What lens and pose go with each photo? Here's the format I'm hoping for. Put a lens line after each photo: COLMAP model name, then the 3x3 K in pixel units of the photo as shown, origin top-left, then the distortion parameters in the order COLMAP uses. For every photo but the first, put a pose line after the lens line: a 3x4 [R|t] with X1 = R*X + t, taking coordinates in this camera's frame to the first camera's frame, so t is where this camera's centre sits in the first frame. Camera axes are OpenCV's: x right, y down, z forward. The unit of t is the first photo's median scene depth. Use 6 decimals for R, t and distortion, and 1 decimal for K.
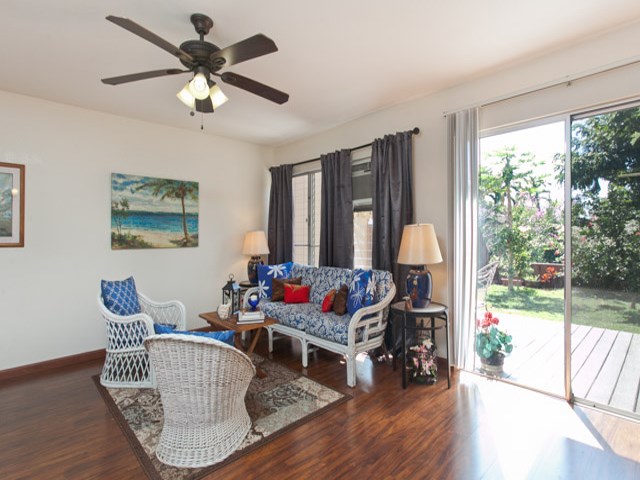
lens RADIAL K [[312.0, 0, 317.7], [0, 312.0, 244.7], [0, 0, 1]] dist [-0.016449, 0.001845]
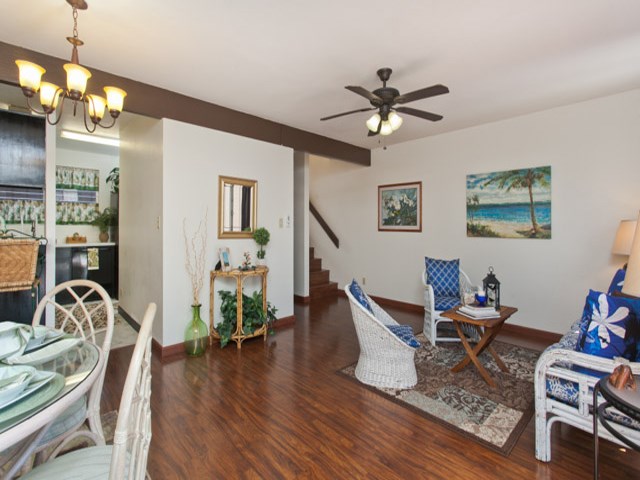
lens RADIAL K [[312.0, 0, 312.0], [0, 312.0, 230.2], [0, 0, 1]] dist [-0.016449, 0.001845]
pose [[-0.022136, 0.024394, -0.999457, 0.554453], [-0.029319, 0.999256, 0.025038, -0.021940], [0.999325, 0.029857, -0.021405, 0.377351]]
